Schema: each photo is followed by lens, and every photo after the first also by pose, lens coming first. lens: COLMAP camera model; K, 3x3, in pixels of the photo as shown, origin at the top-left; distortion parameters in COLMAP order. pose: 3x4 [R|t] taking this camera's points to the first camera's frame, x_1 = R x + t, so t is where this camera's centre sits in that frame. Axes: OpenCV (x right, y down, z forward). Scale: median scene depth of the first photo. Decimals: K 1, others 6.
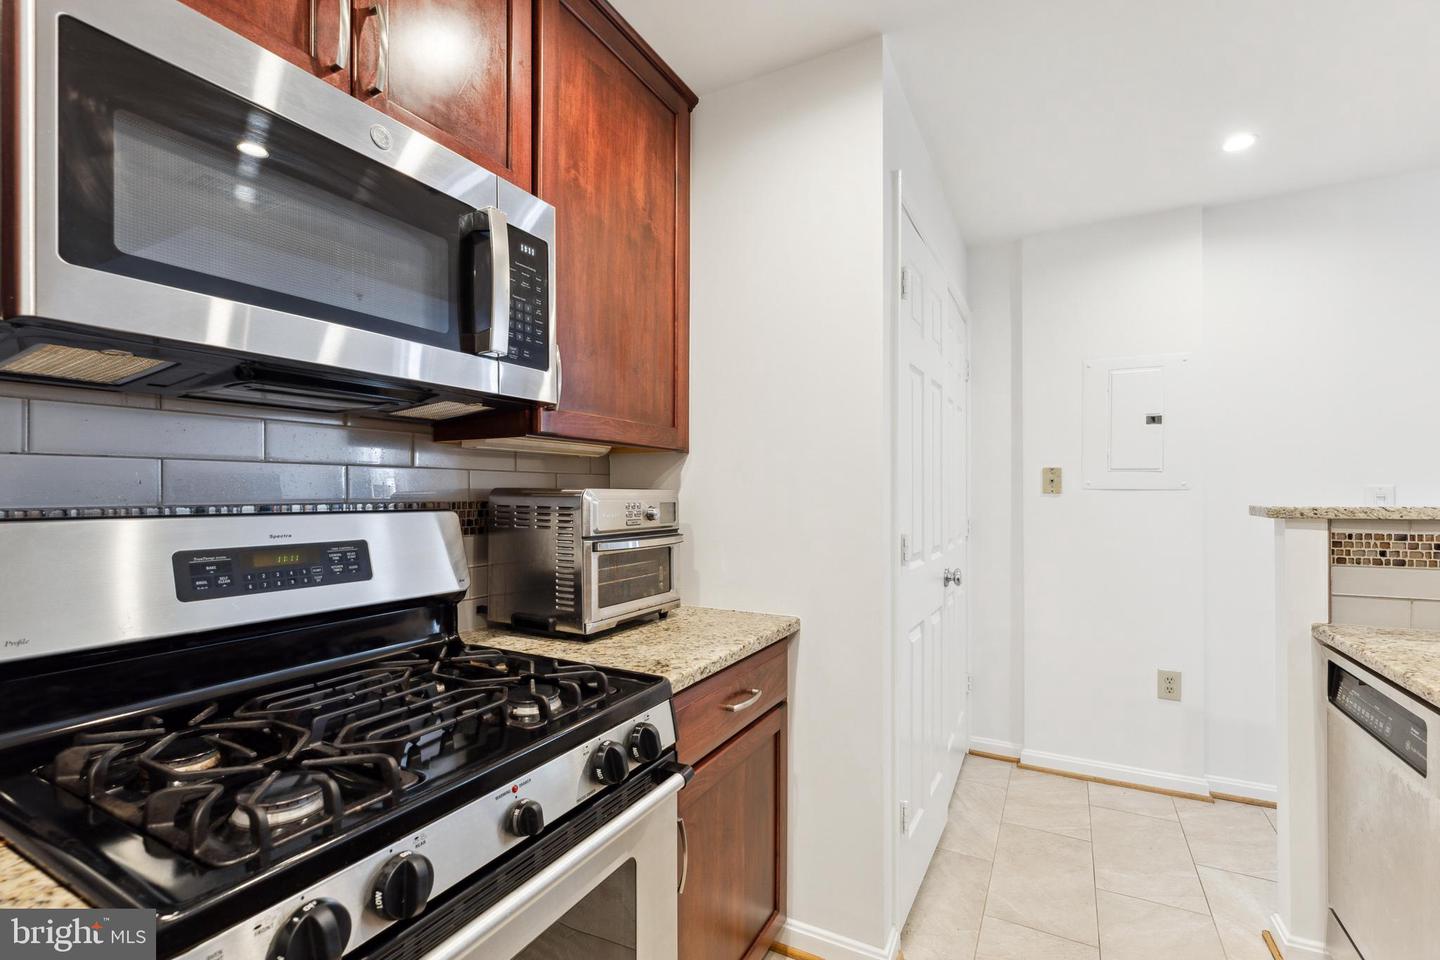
lens RADIAL K [[636.7, 0, 728.5], [0, 636.7, 490.3], [0, 0, 1]] dist [-0.003396, 0.000691]
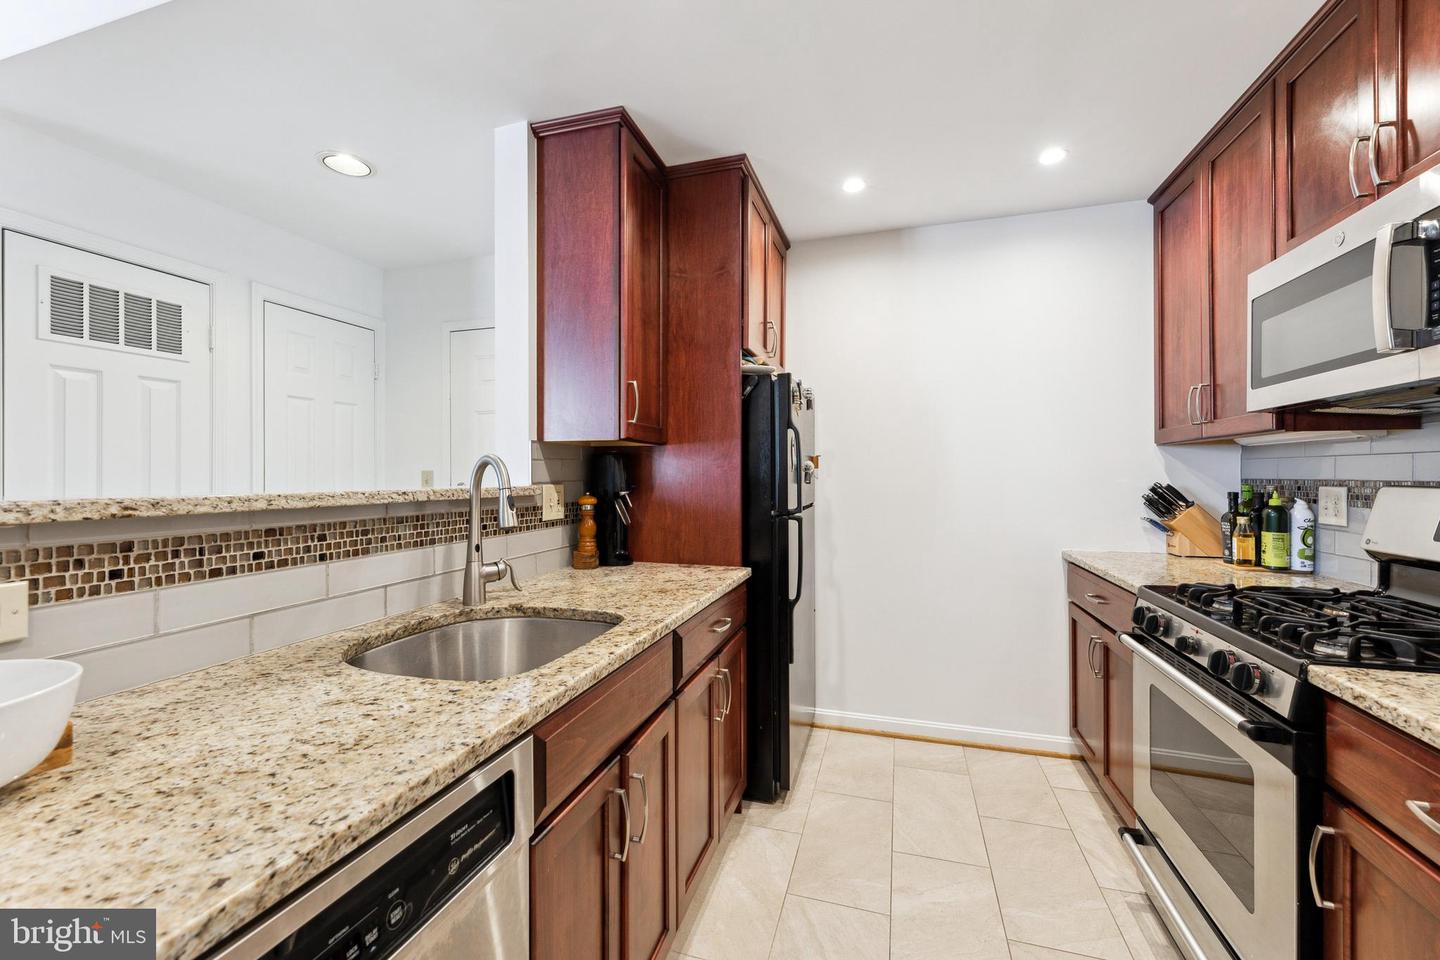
lens RADIAL K [[584.2, 0, 724.2], [0, 584.2, 472.9], [0, 0, 1]] dist [0.001802, -0.000892]
pose [[-0.981556, 0.001578, -0.191168, 0.643190], [0.002678, 0.999981, -0.005494, 0.004062], [0.191156, -0.005905, -0.981542, 1.151587]]
